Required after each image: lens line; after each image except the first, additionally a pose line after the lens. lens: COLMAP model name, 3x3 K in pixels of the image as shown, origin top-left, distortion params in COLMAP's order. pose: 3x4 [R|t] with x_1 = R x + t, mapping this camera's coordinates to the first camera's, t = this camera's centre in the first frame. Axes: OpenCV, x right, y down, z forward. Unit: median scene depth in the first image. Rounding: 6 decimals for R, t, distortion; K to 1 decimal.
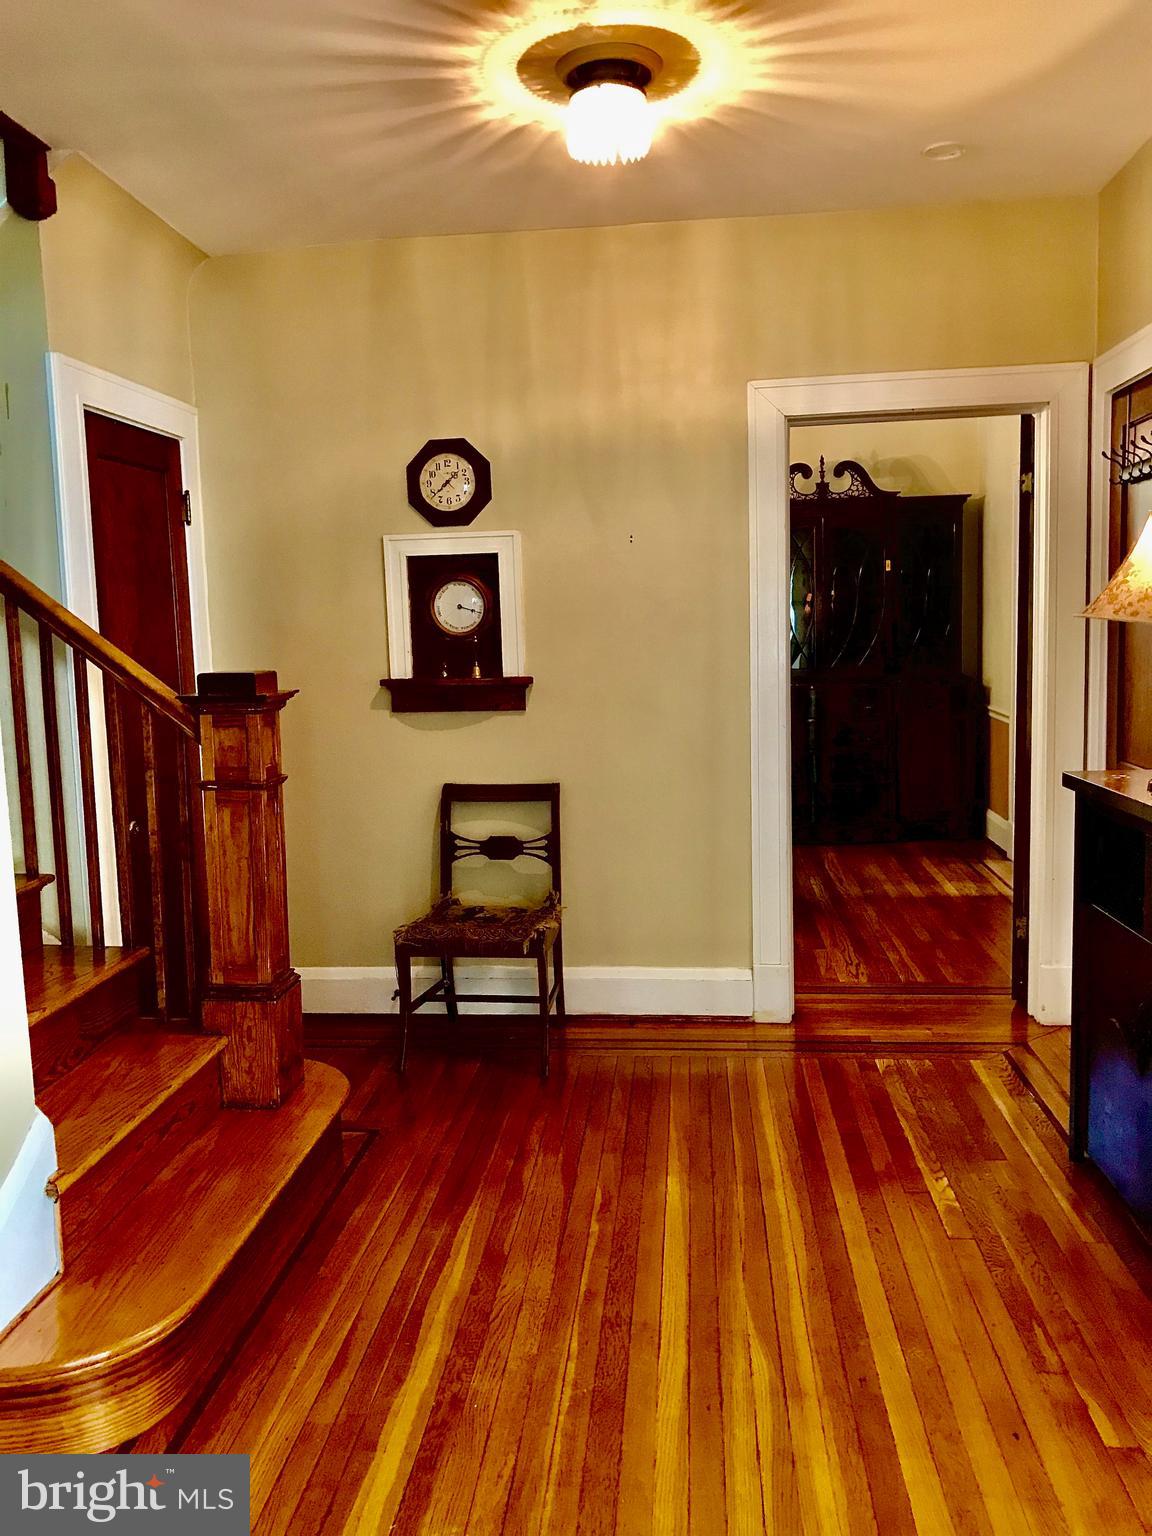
lens RADIAL K [[1283.2, 0, 577.4], [0, 1283.2, 765.0], [0, 0, 1]] dist [0.034967, 0.002637]
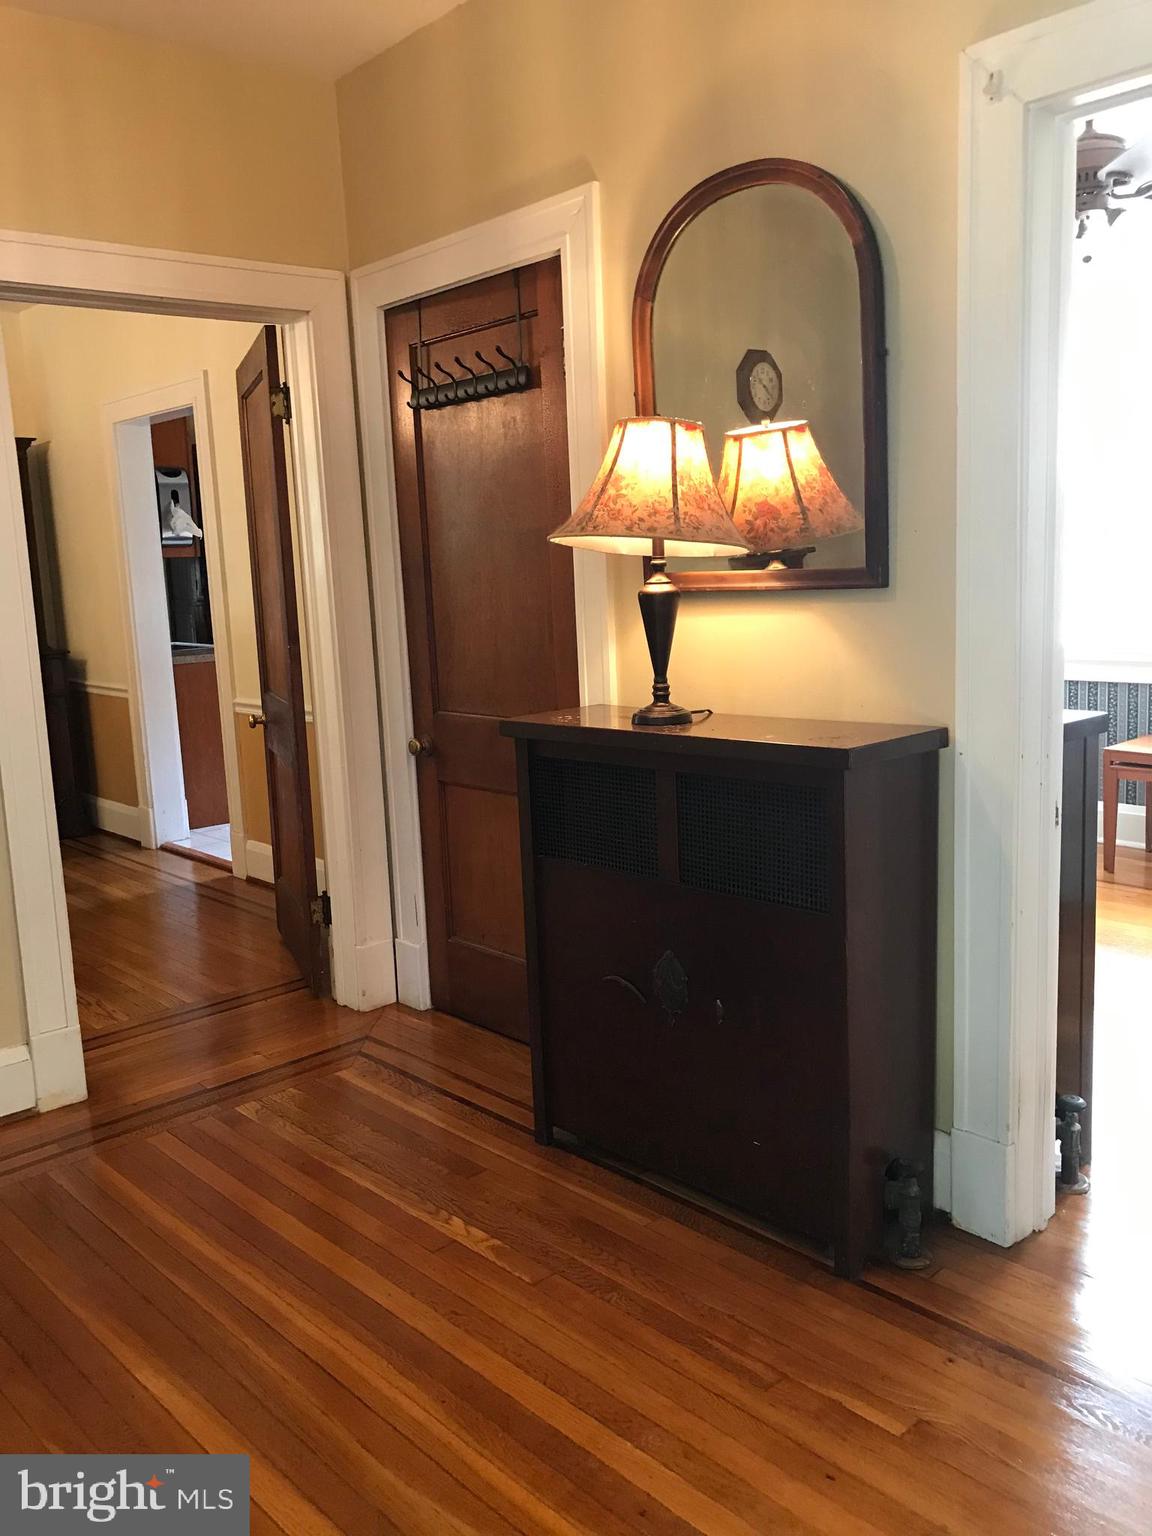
lens RADIAL K [[1283.2, 0, 575.7], [0, 1283.2, 762.1], [0, 0, 1]] dist [0.034967, 0.002637]
pose [[0.676136, -0.119294, 0.727055, -0.227483], [0.111712, 0.991995, 0.058876, -0.011844], [-0.728258, 0.041412, 0.684050, 0.350365]]
